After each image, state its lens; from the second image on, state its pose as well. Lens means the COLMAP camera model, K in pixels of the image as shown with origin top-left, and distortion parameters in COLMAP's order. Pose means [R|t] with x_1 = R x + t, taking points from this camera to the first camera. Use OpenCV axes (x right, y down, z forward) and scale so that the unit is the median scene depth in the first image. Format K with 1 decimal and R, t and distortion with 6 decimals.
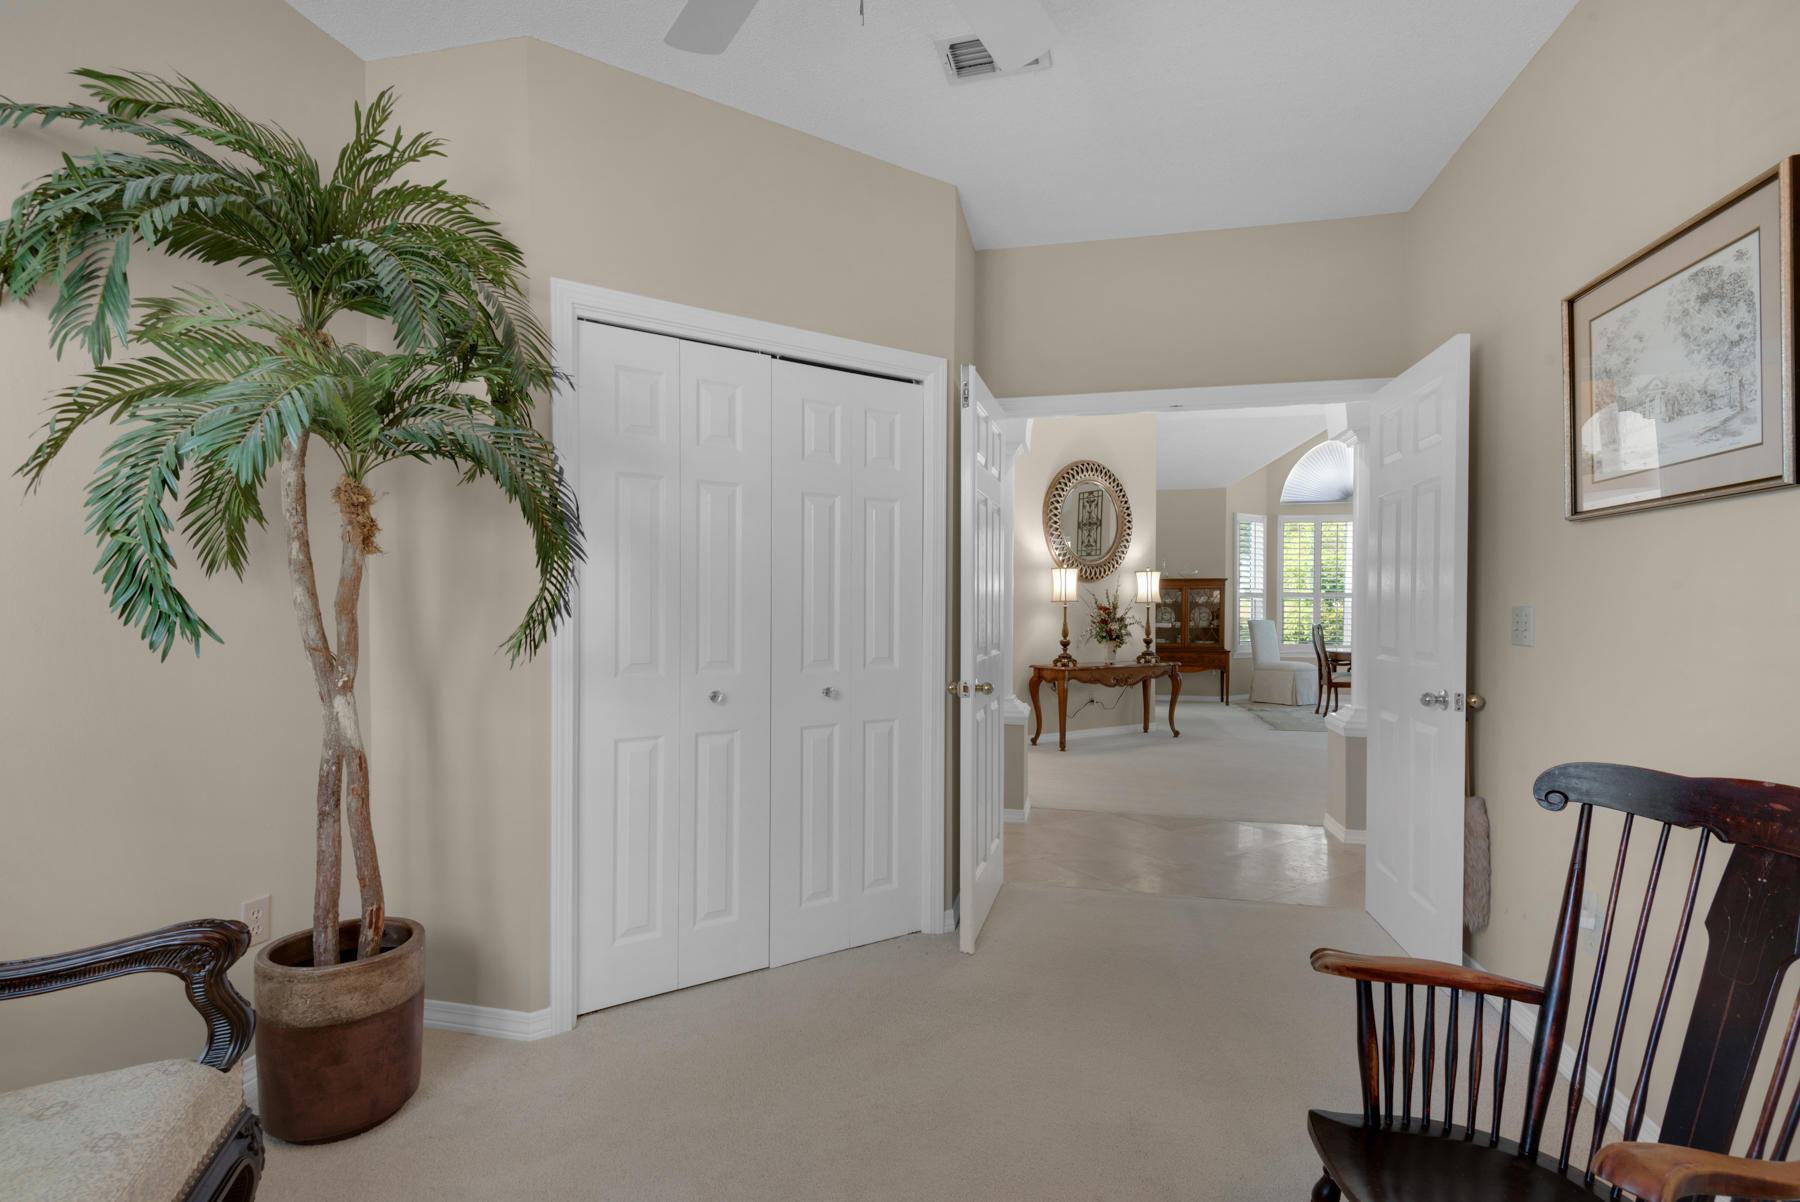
lens RADIAL K [[819.4, 0, 923.6], [0, 819.4, 599.8], [0, 0, 1]] dist [0.002241, -0.000901]
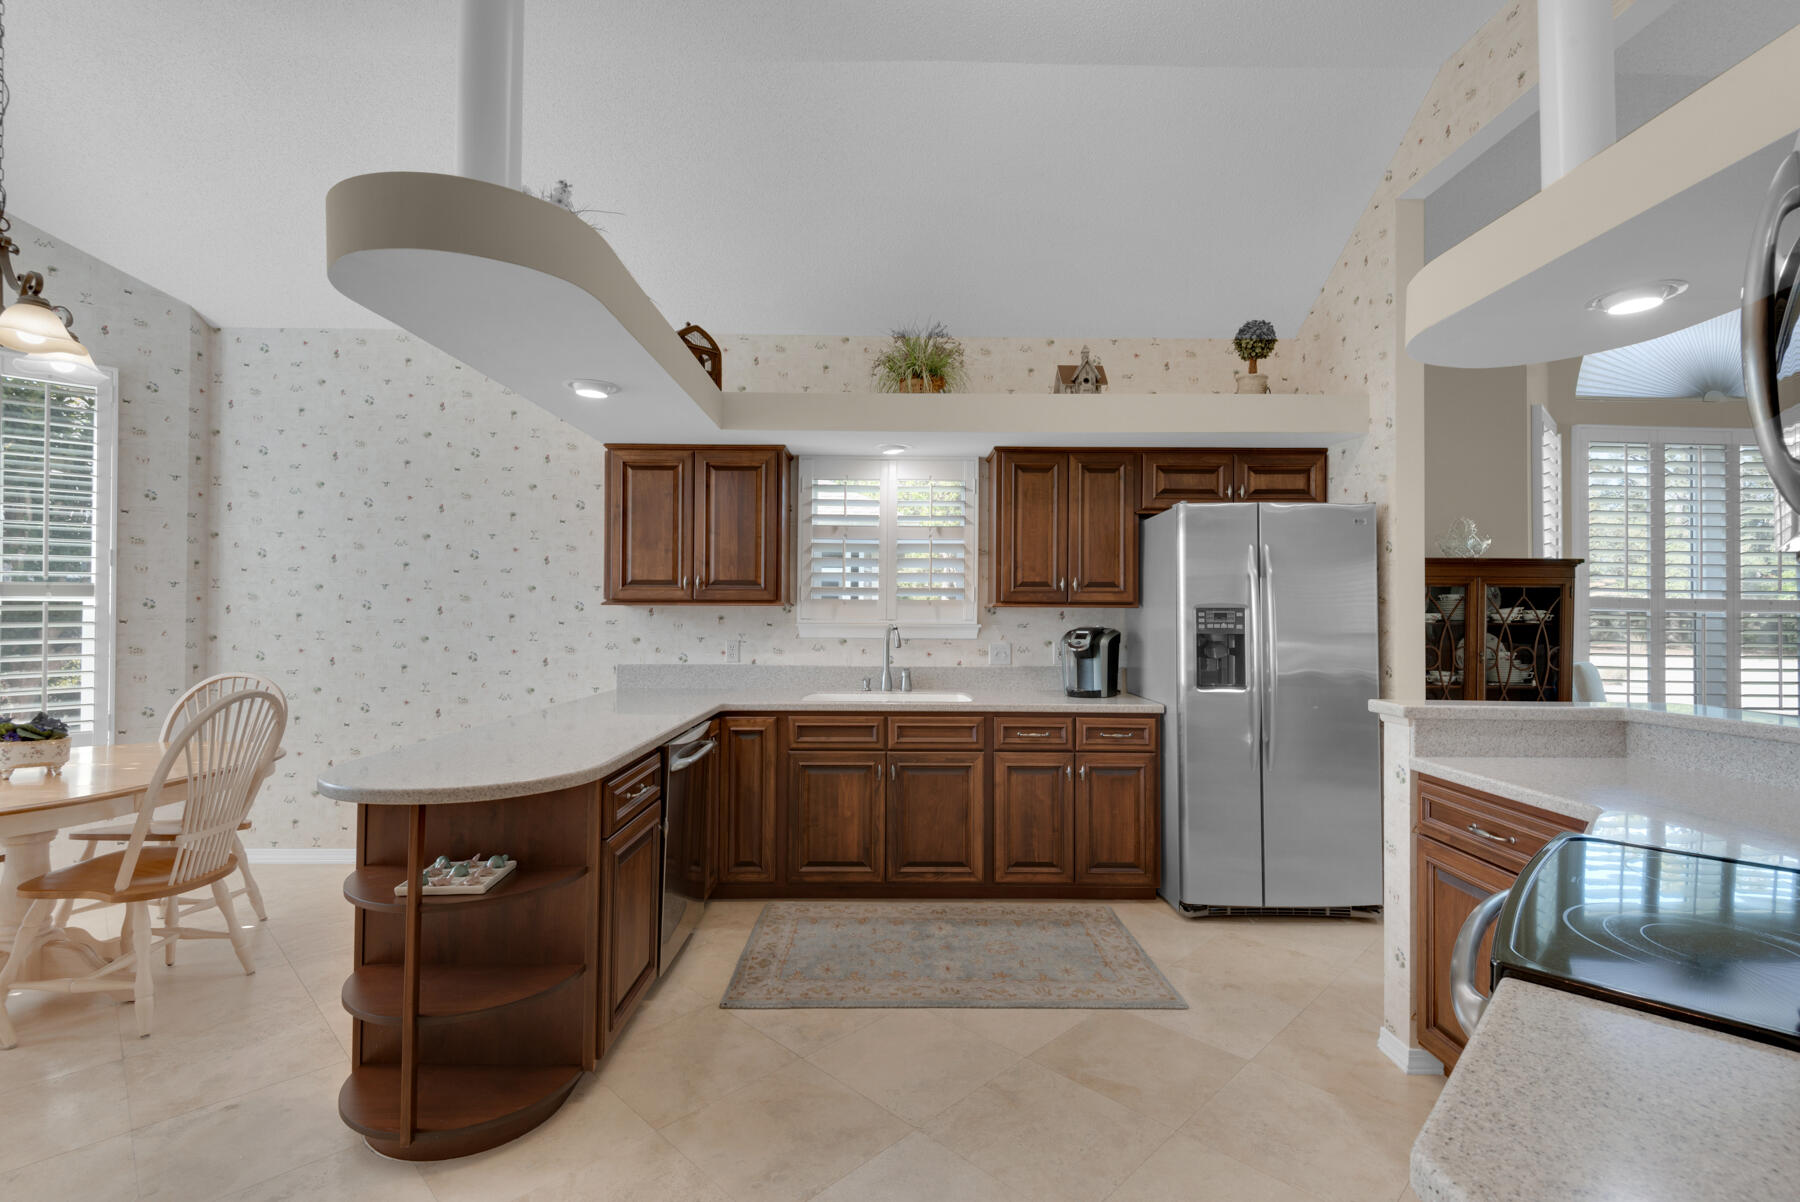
lens RADIAL K [[804.9, 0, 889.0], [0, 804.9, 604.0], [0, 0, 1]] dist [0.031966, -0.016935]
pose [[0.976613, 0.007459, 0.214874, -0.014675], [-0.006985, 0.999971, -0.002964, -0.003193], [-0.214890, 0.001394, 0.976637, 0.969416]]
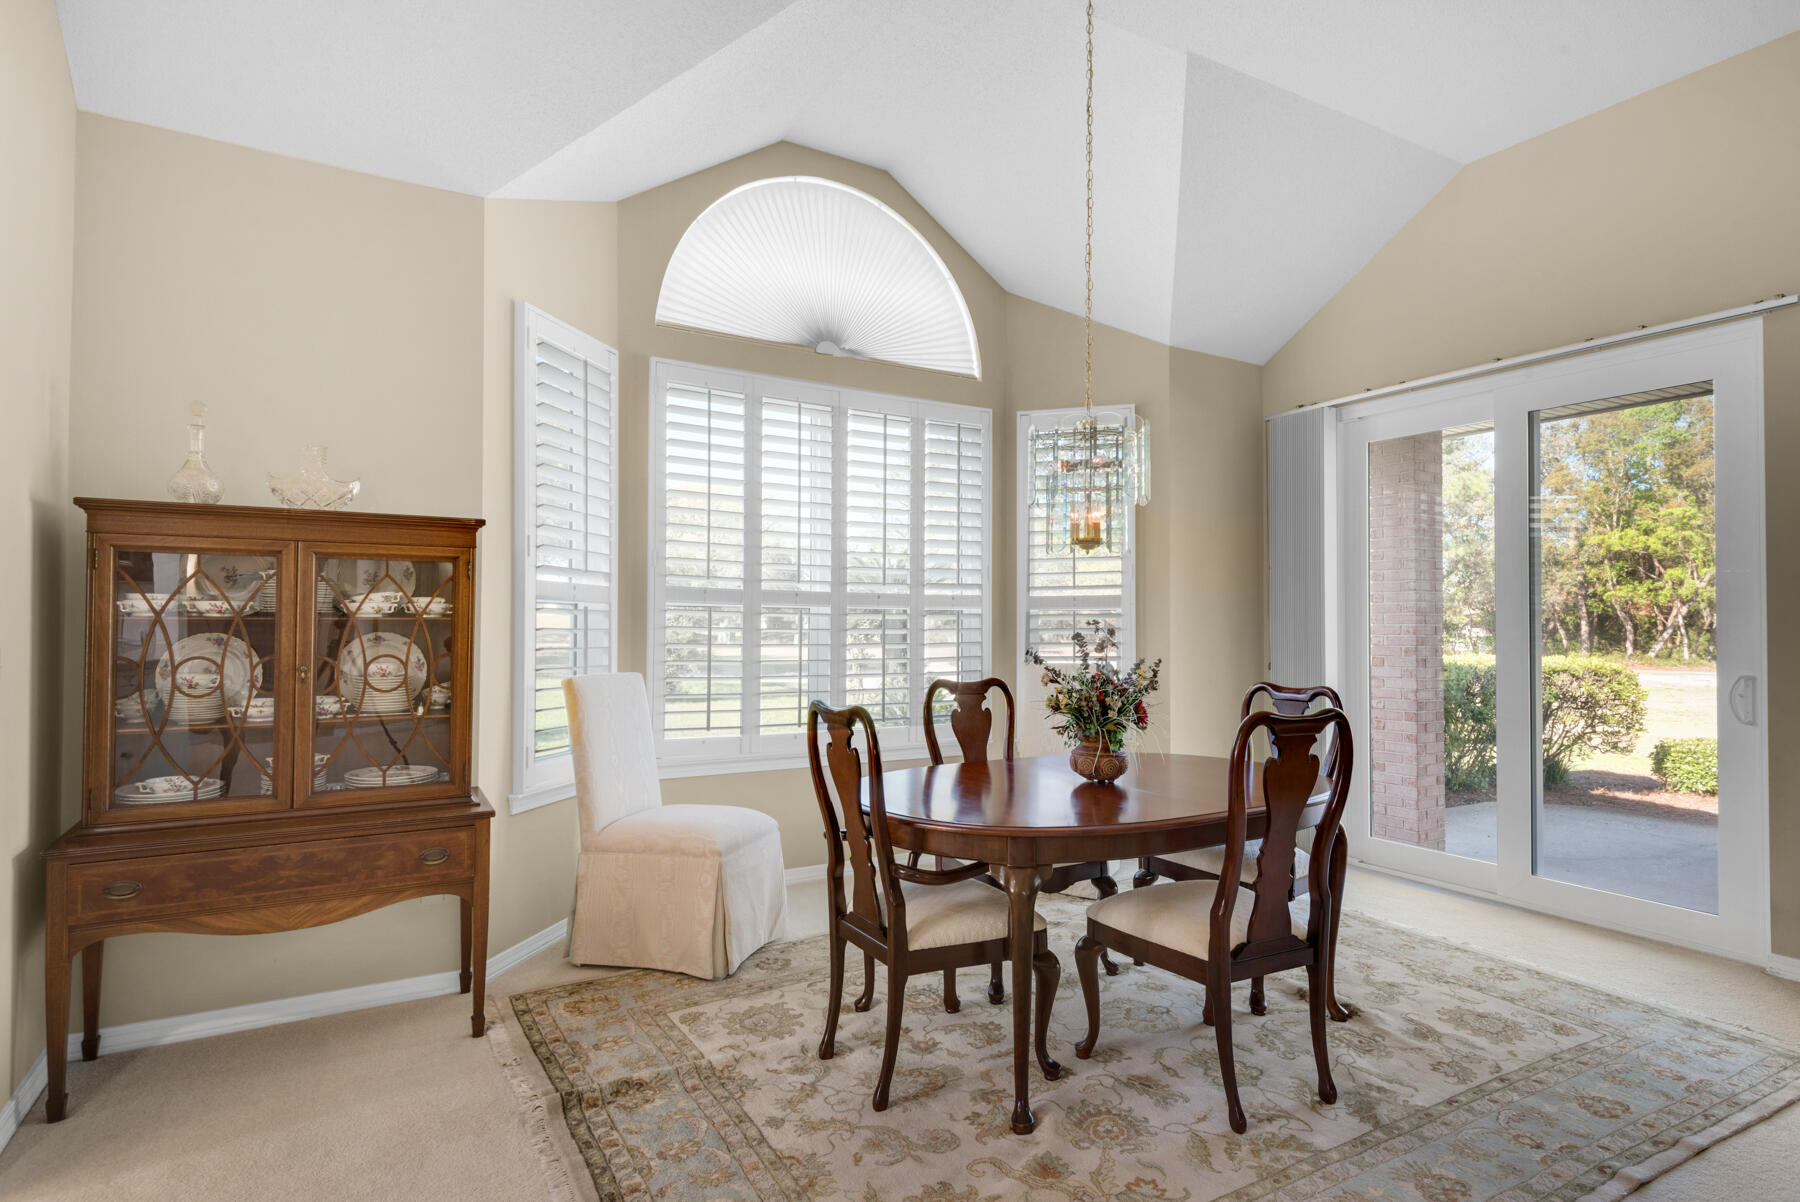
lens RADIAL K [[919.4, 0, 897.9], [0, 919.4, 623.1], [0, 0, 1]] dist [0.000805, 0.000062]
pose [[0.744451, 0.004291, 0.667663, 0.383024], [-0.009412, 0.999947, 0.004068, 0.004000], [-0.667610, -0.009312, 0.744453, 0.973581]]
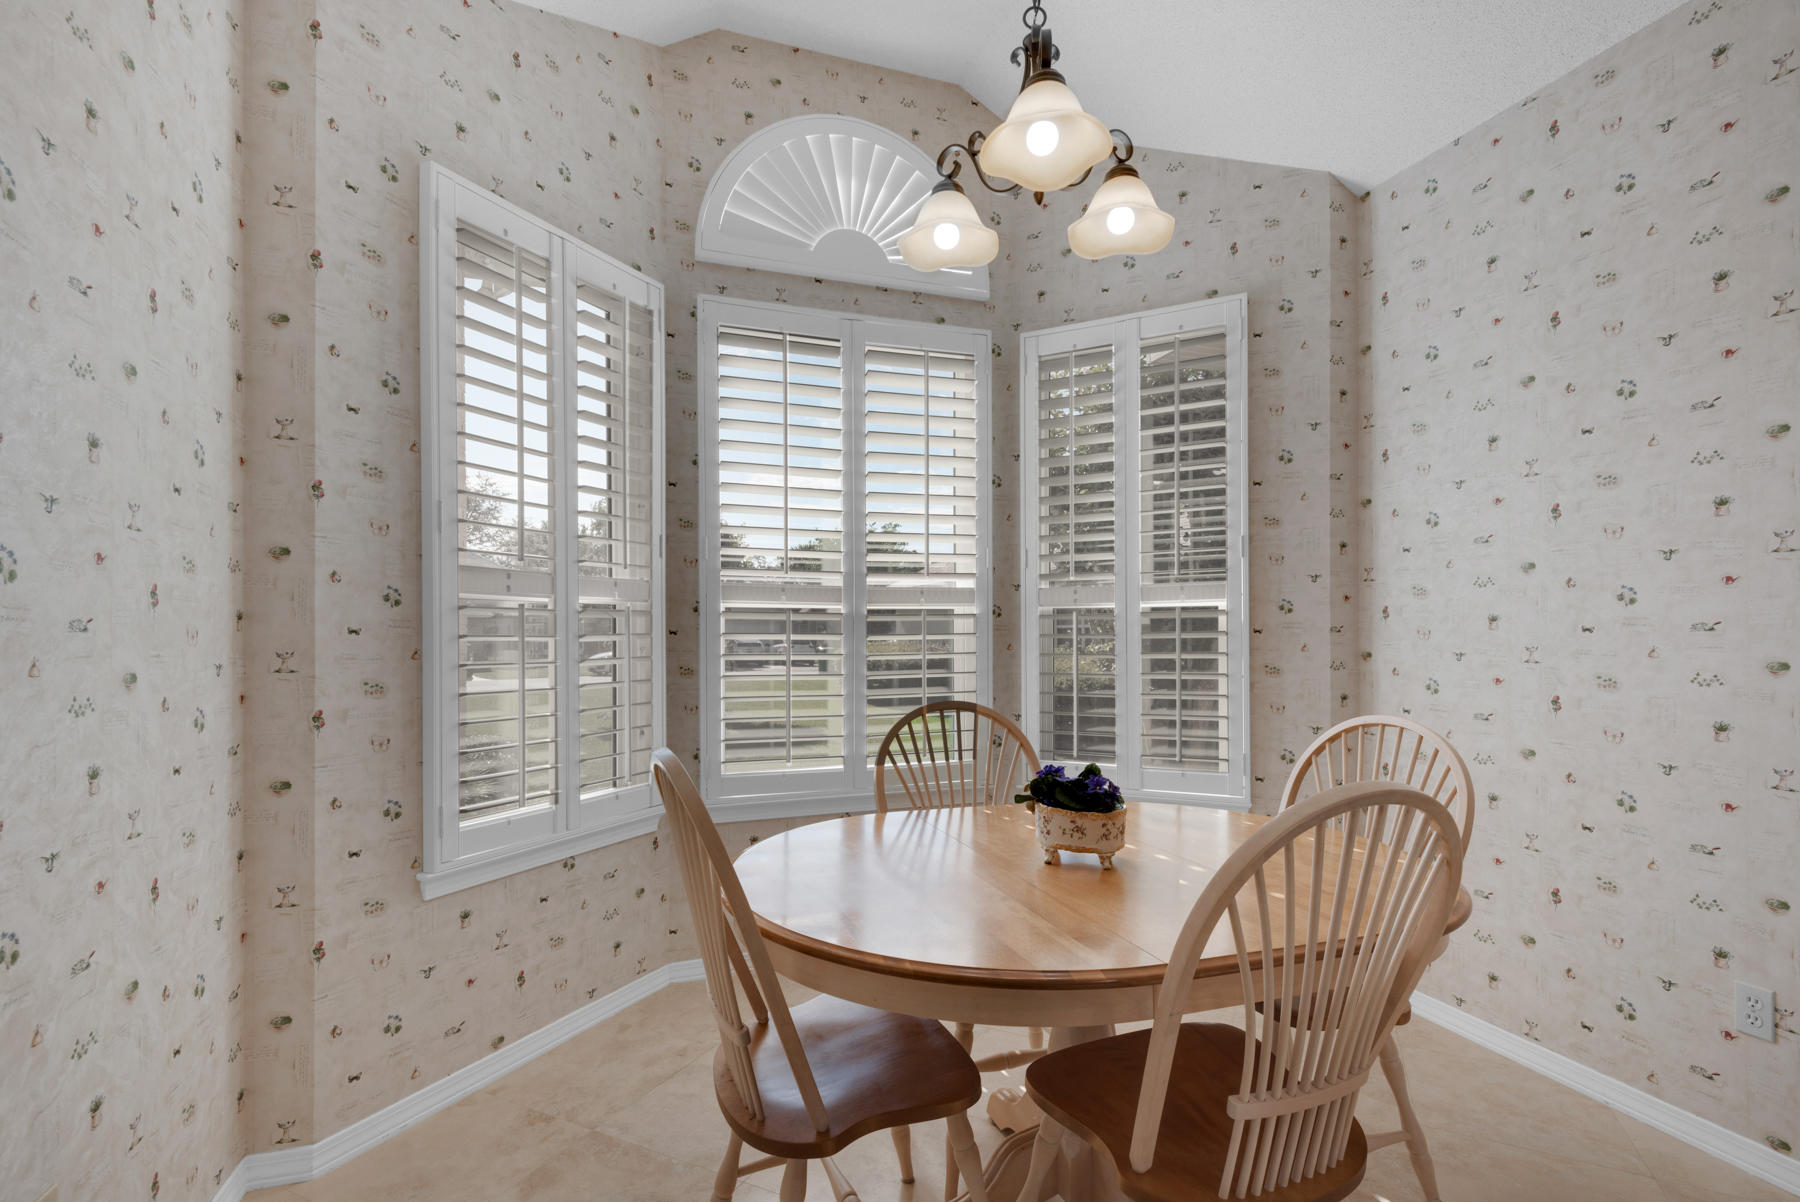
lens RADIAL K [[817.2, 0, 898.7], [0, 817.2, 633.5], [0, 0, 1]] dist [0.024793, -0.019720]
pose [[0.512942, -0.003112, -0.858418, -0.129758], [0.008716, 0.999961, 0.001583, 0.008565], [0.858379, -0.008294, 0.512949, 1.231071]]
